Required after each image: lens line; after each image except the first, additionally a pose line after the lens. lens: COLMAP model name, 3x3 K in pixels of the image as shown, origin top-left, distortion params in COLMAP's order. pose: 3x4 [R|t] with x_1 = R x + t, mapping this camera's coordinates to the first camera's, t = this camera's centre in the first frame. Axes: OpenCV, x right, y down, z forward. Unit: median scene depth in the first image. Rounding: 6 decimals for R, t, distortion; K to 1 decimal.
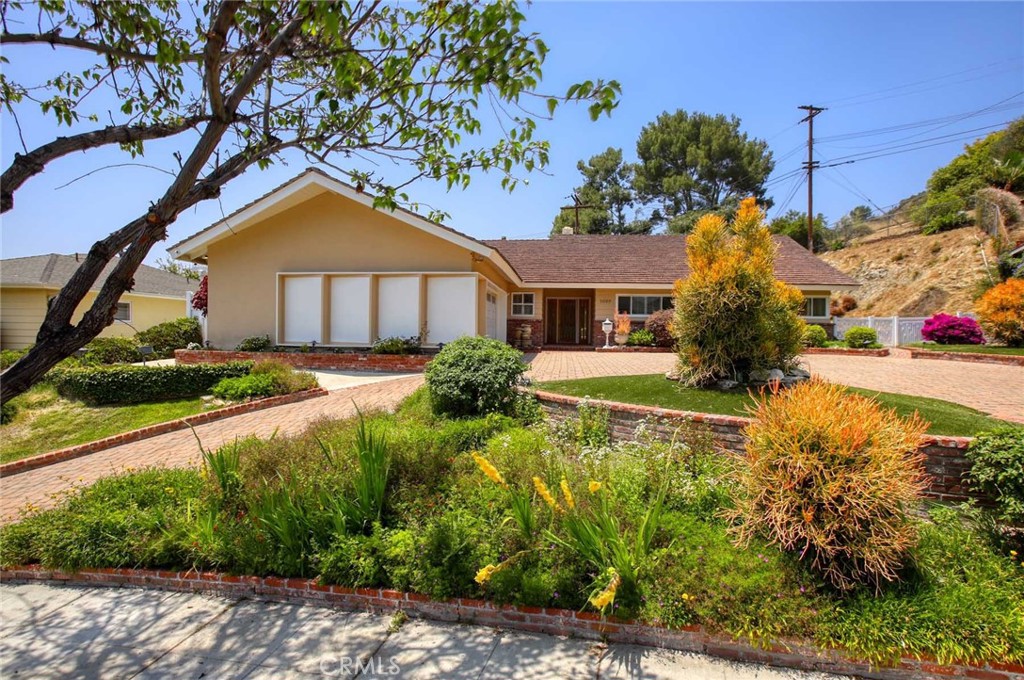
lens RADIAL K [[512.0, 0, 513.7], [0, 512.0, 339.4], [0, 0, 1]] dist [-0.048326, 0.022686]
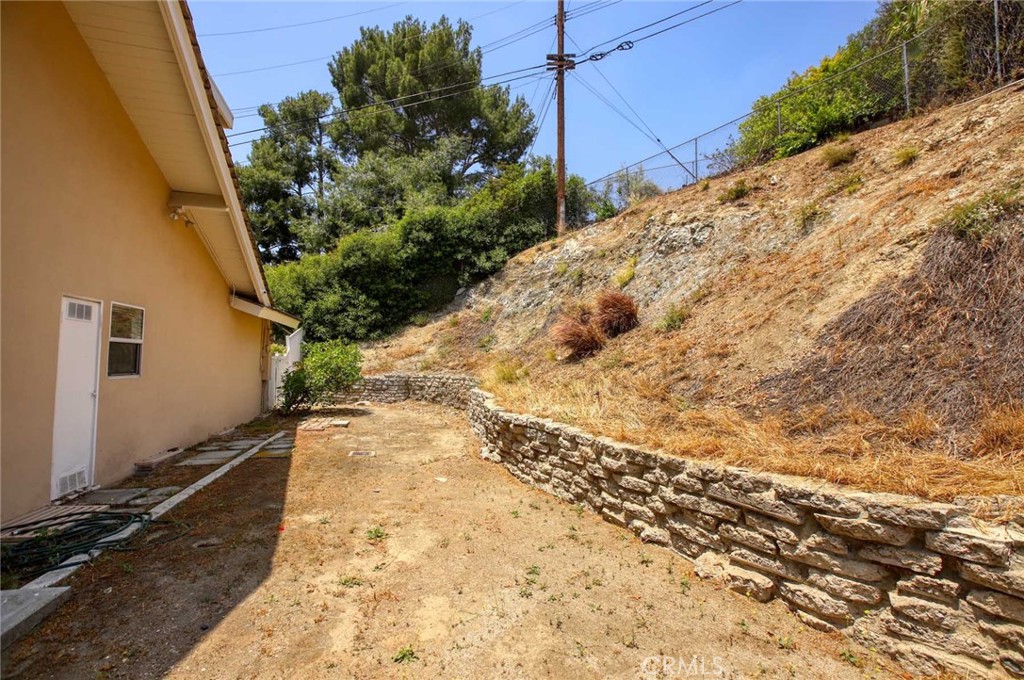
lens RADIAL K [[472.9, 0, 516.0], [0, 472.9, 343.3], [0, 0, 1]] dist [-0.057006, 0.022970]
pose [[0.943228, 0.024060, 0.331272, 0.598645], [-0.006995, 0.998591, -0.052612, -0.042568], [-0.332071, 0.047308, 0.942067, 0.872295]]
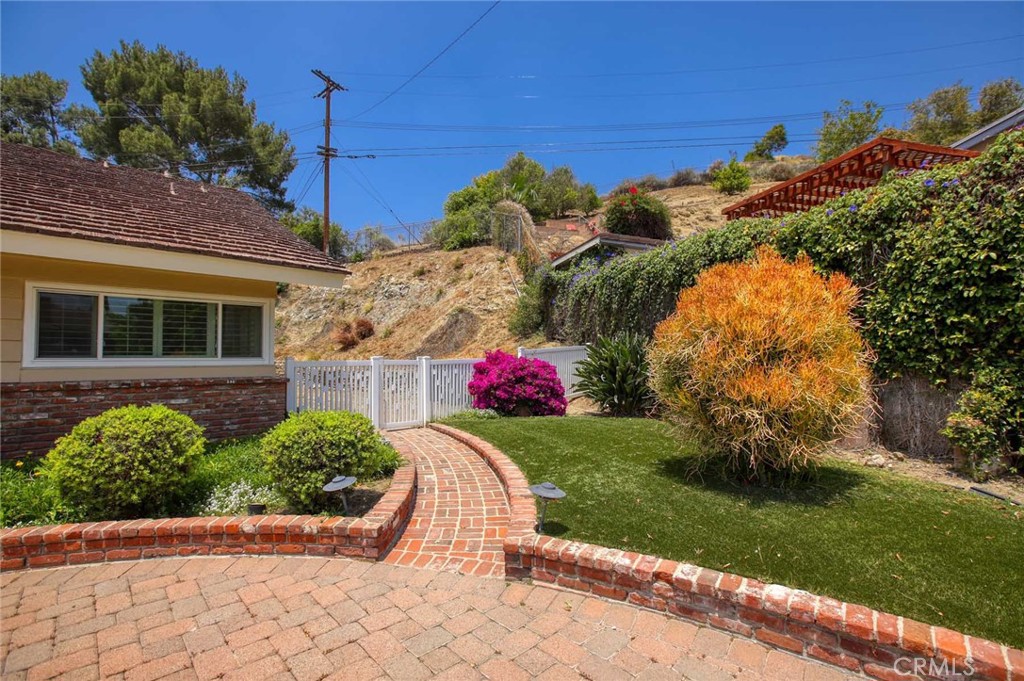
lens RADIAL K [[472.9, 0, 516.0], [0, 472.9, 343.8], [0, 0, 1]] dist [-0.057006, 0.022970]
pose [[0.650897, 0.009828, 0.759102, 0.358482], [0.018768, 0.999402, -0.029033, -0.031525], [-0.758934, 0.033144, 0.650323, 0.480678]]
